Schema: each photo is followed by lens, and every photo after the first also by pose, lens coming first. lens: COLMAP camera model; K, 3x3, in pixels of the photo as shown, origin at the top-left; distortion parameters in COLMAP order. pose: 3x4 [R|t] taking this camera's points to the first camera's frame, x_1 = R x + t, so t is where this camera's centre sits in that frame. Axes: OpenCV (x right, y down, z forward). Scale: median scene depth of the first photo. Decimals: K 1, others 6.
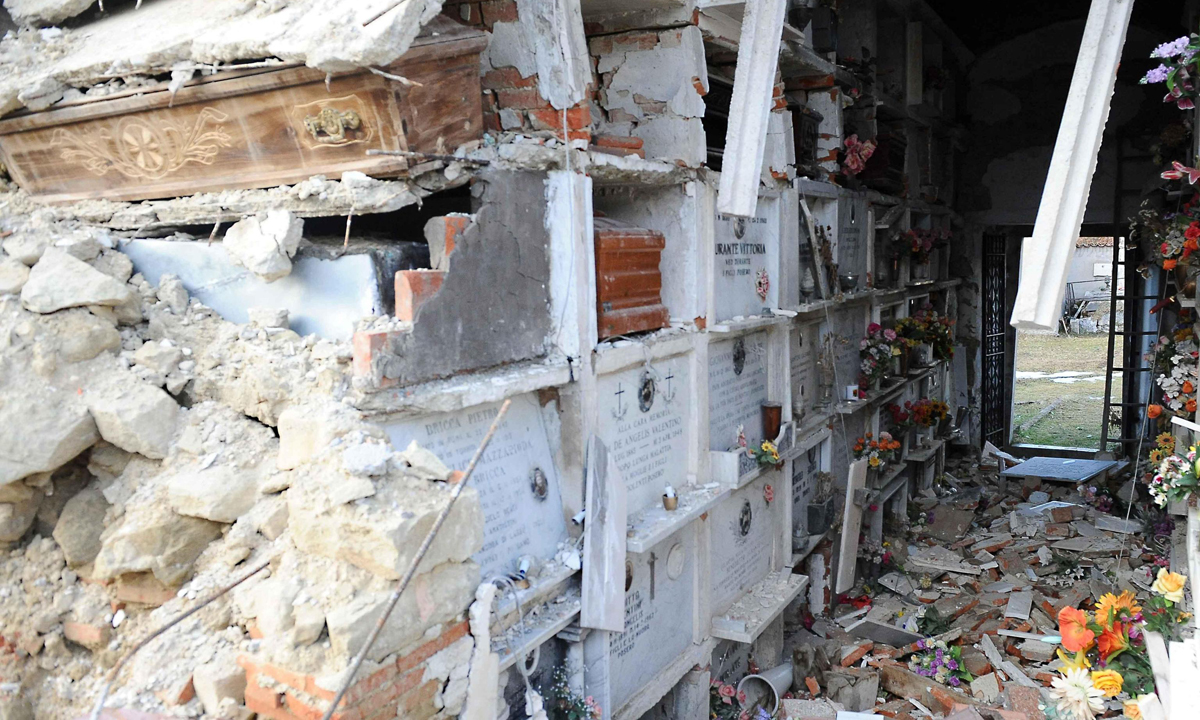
lens RADIAL K [[957.4, 0, 717.4], [0, 957.4, 359.7], [0, 0, 1]] dist [-0.063221, 0.002943]
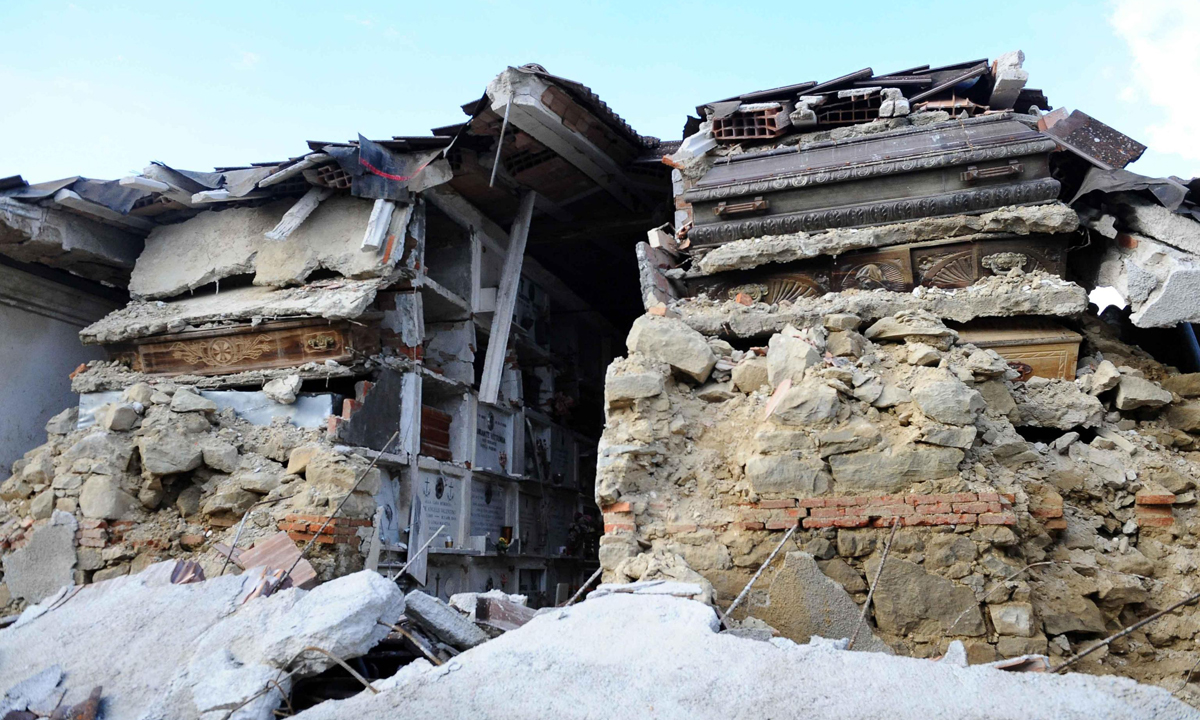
lens RADIAL K [[957.4, 0, 717.4], [0, 957.4, 359.7], [0, 0, 1]] dist [-0.063221, 0.002943]
pose [[0.972493, 0.034626, 0.230343, 0.031524], [0.046546, 0.940057, -0.337825, 0.626178], [-0.228233, 0.339254, 0.912588, -1.370606]]
